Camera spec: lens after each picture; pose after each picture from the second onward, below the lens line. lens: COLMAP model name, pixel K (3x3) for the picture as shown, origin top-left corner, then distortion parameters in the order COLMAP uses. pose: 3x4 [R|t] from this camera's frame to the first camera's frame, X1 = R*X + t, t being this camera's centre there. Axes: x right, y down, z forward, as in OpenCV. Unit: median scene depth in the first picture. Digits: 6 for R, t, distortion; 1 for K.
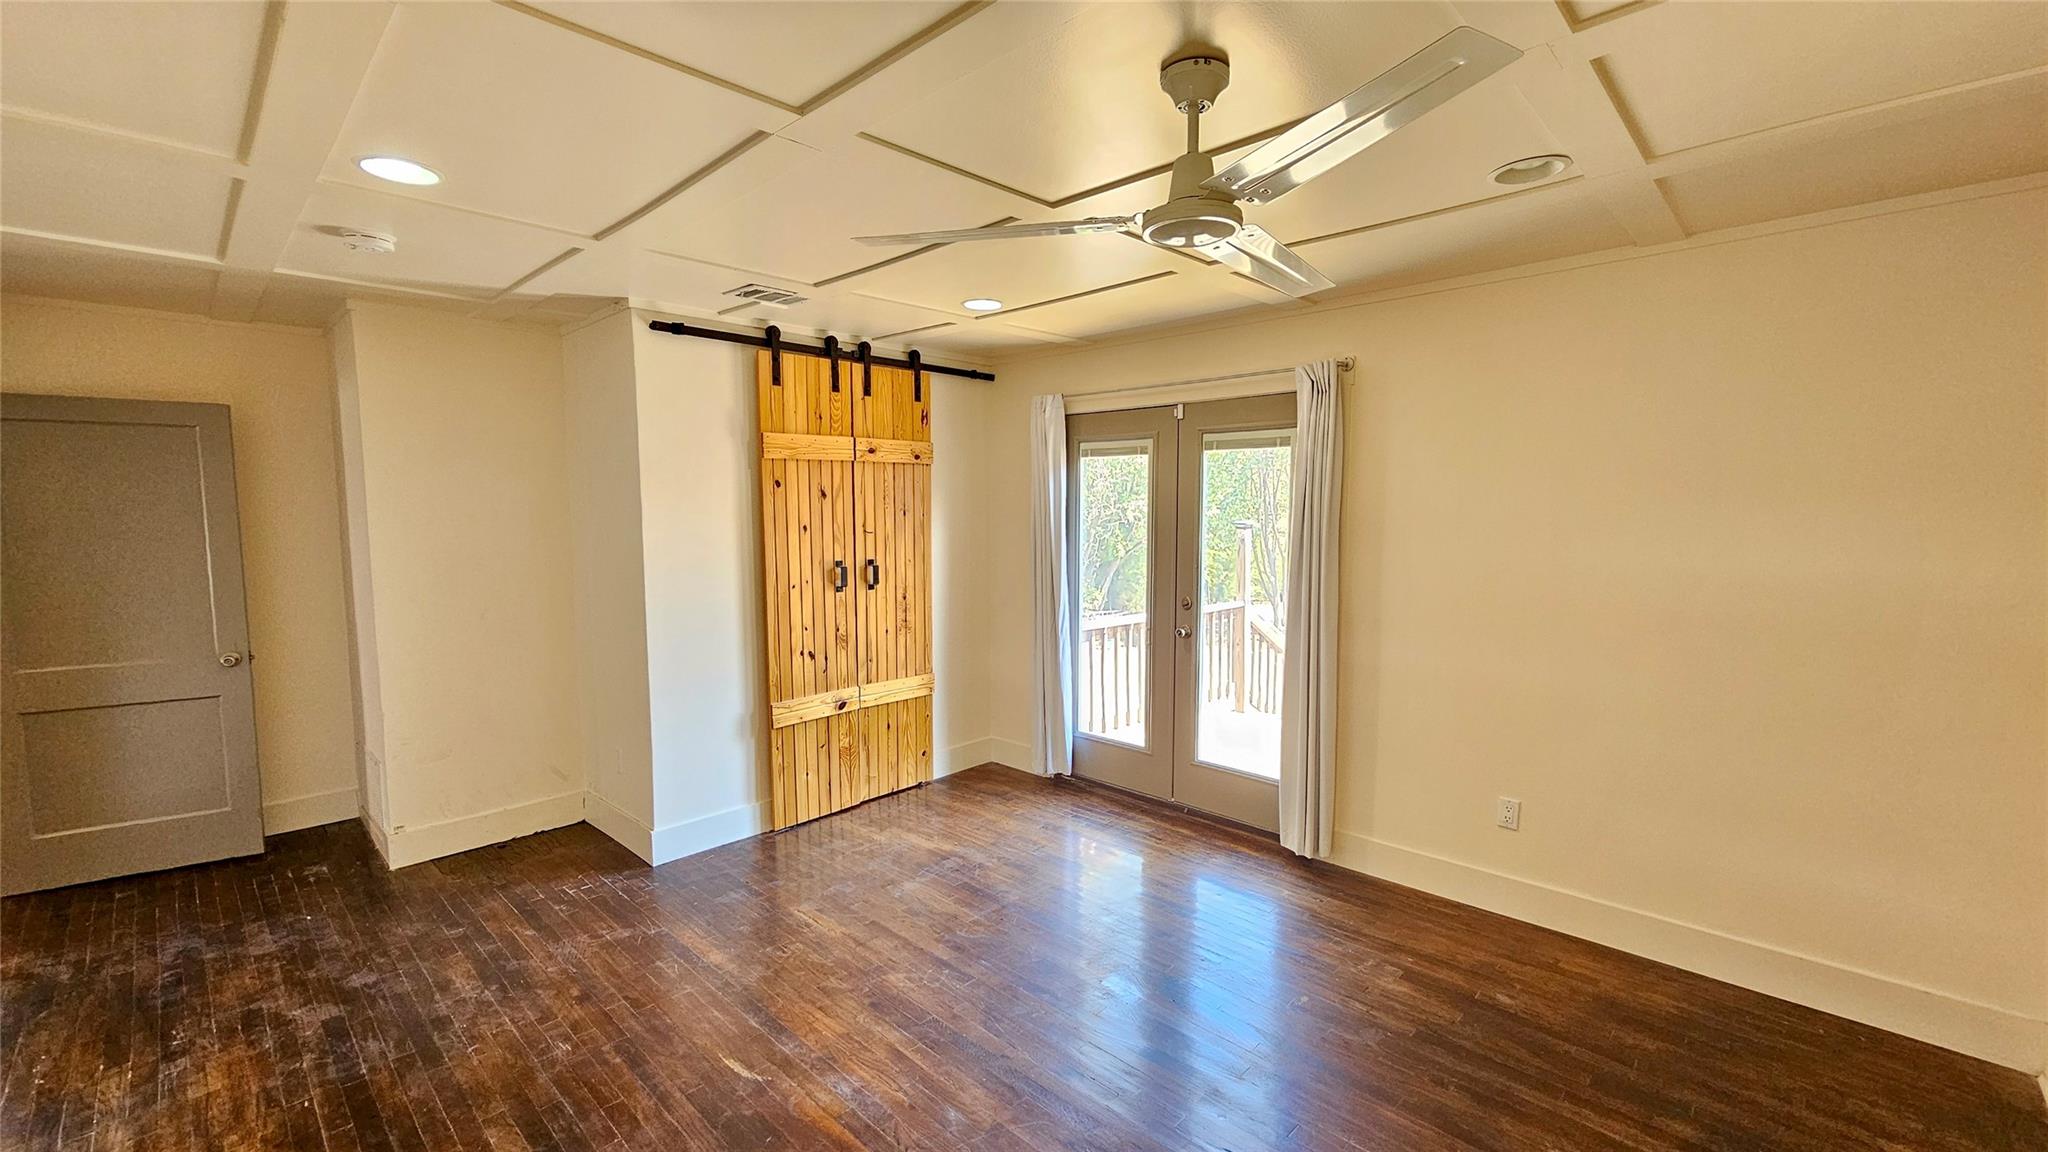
lens RADIAL K [[838.9, 0, 1029.9], [0, 838.9, 580.6], [0, 0, 1]] dist [-0.000726, -0.000205]
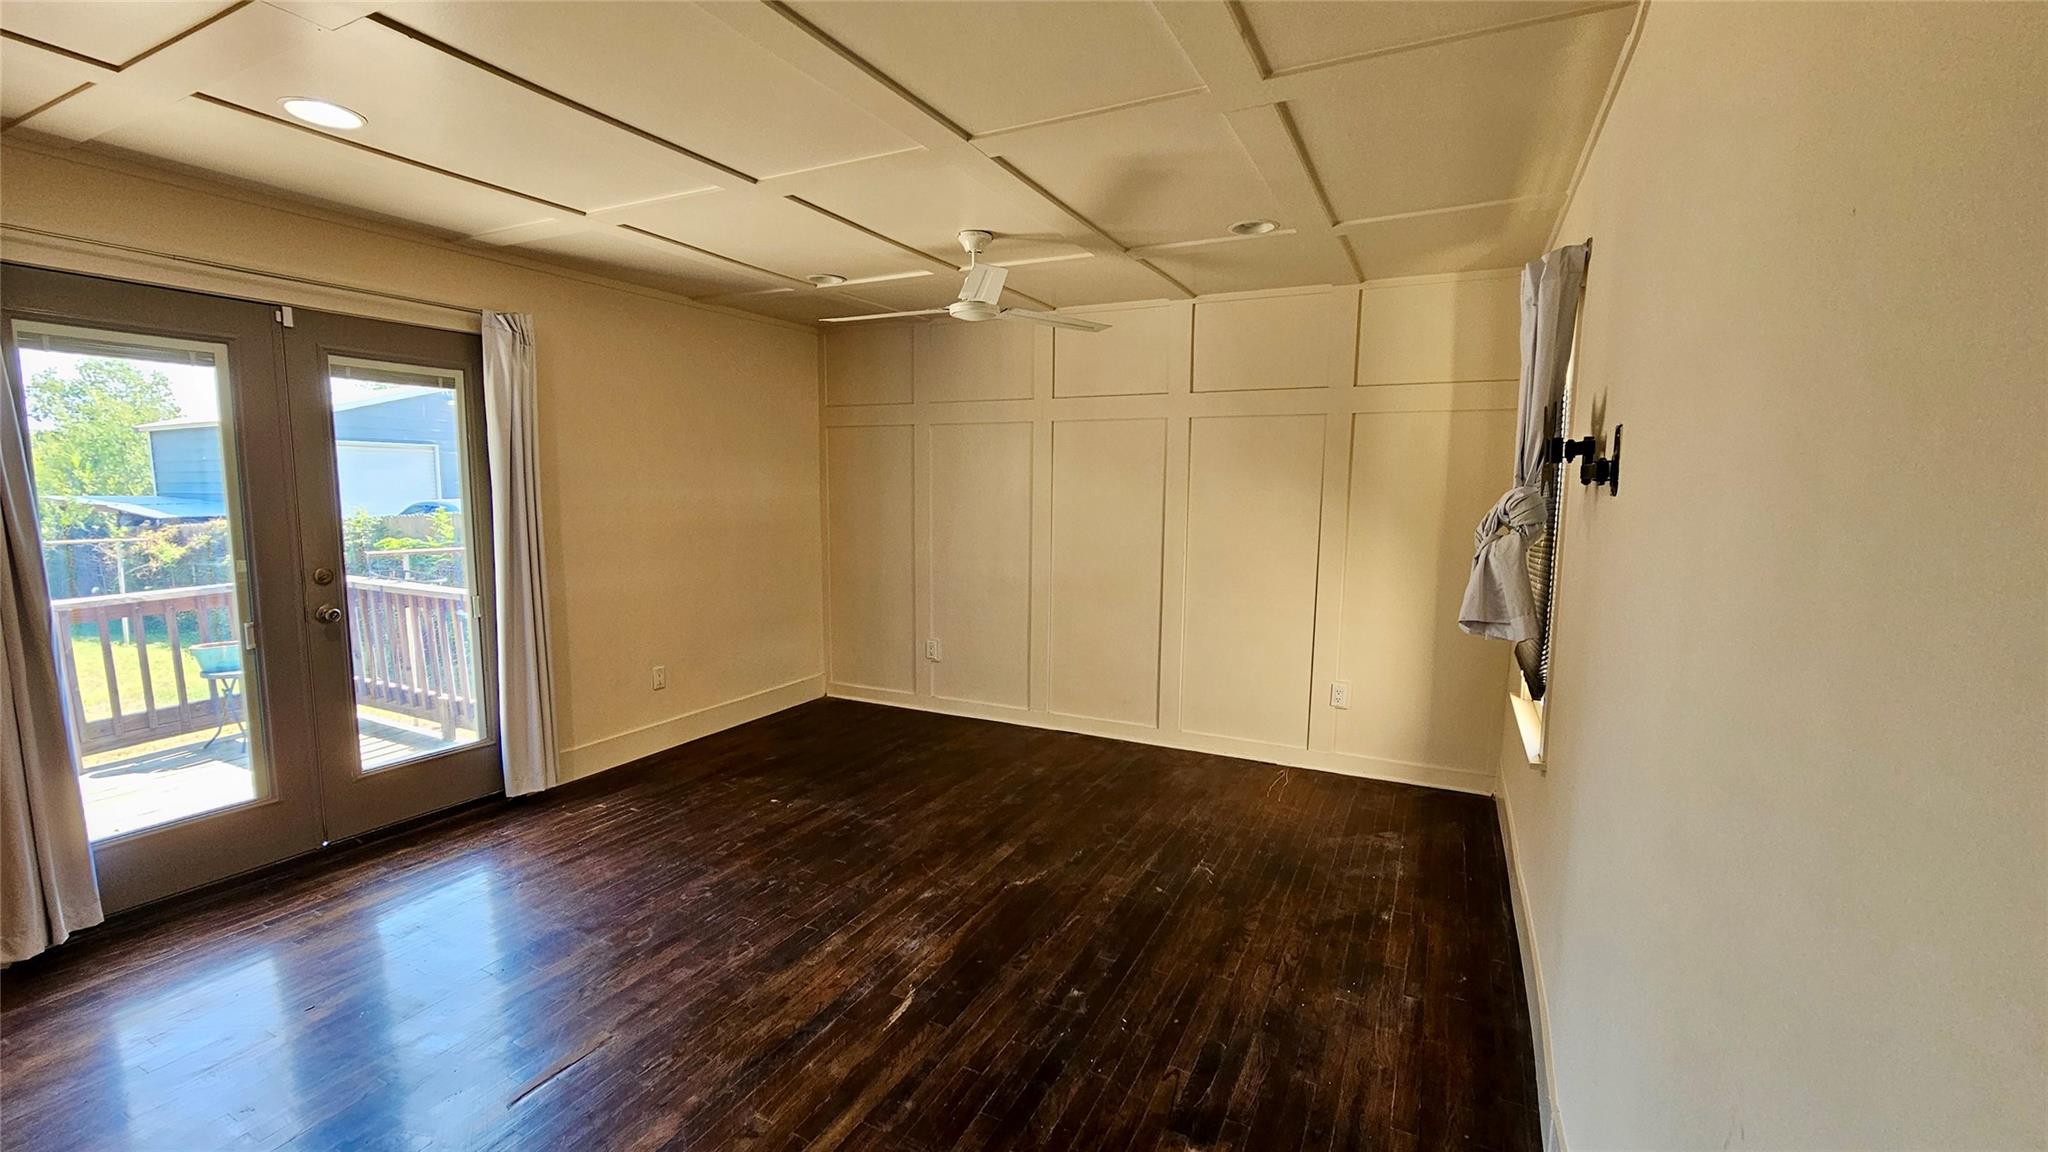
lens RADIAL K [[838.9, 0, 1029.9], [0, 838.9, 580.6], [0, 0, 1]] dist [-0.000726, -0.000205]
pose [[-0.302115, -0.111592, 0.946717, -0.747152], [0.075502, 0.987203, 0.140459, -0.028841], [-0.950277, 0.113914, -0.289823, 0.633748]]
